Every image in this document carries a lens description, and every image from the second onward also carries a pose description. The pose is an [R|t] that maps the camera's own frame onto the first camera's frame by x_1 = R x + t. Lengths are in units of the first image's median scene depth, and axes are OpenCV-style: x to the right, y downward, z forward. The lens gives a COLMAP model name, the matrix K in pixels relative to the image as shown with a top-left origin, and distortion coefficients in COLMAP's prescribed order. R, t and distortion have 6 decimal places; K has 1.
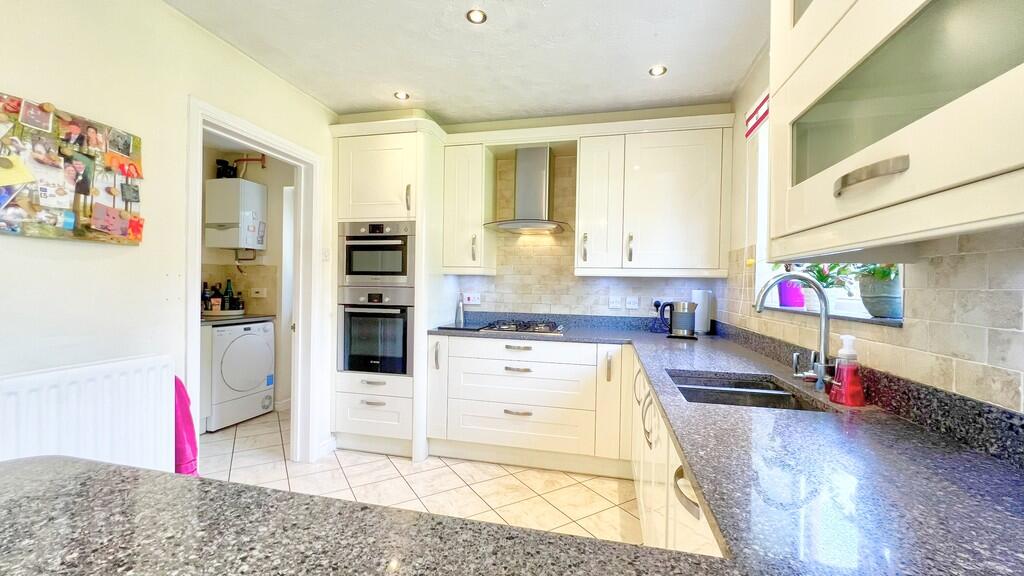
lens RADIAL K [[413.1, 0, 511.1], [0, 413.1, 288.8], [0, 0, 1]] dist [0.001245, 0.000084]
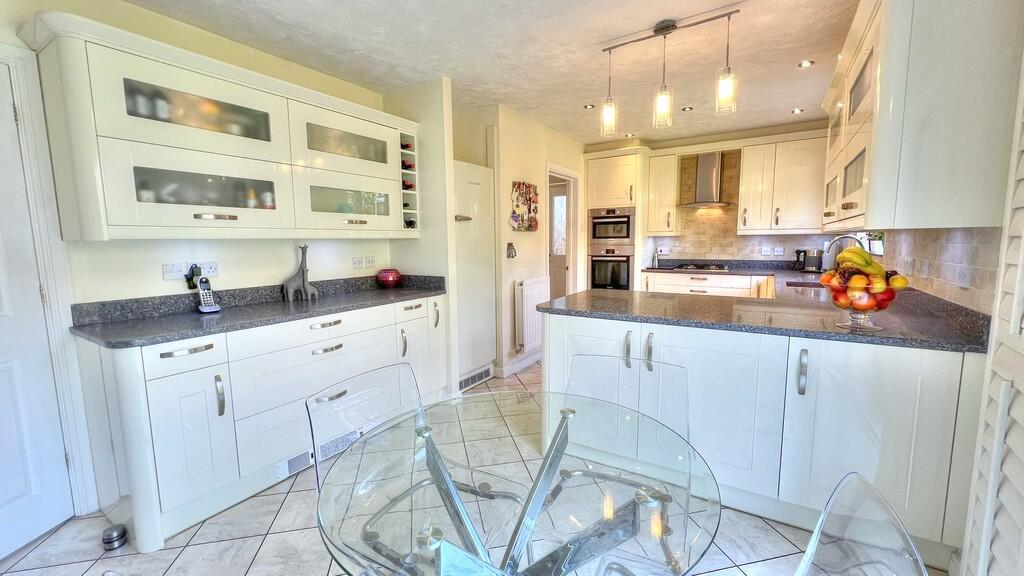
lens RADIAL K [[413.1, 0, 510.4], [0, 413.1, 288.3], [0, 0, 1]] dist [0.001245, 0.000084]
pose [[0.941400, 0.009285, -0.337165, -0.131314], [0.026098, 0.994619, 0.100260, -0.009575], [0.336281, -0.103184, 0.936092, -0.820616]]
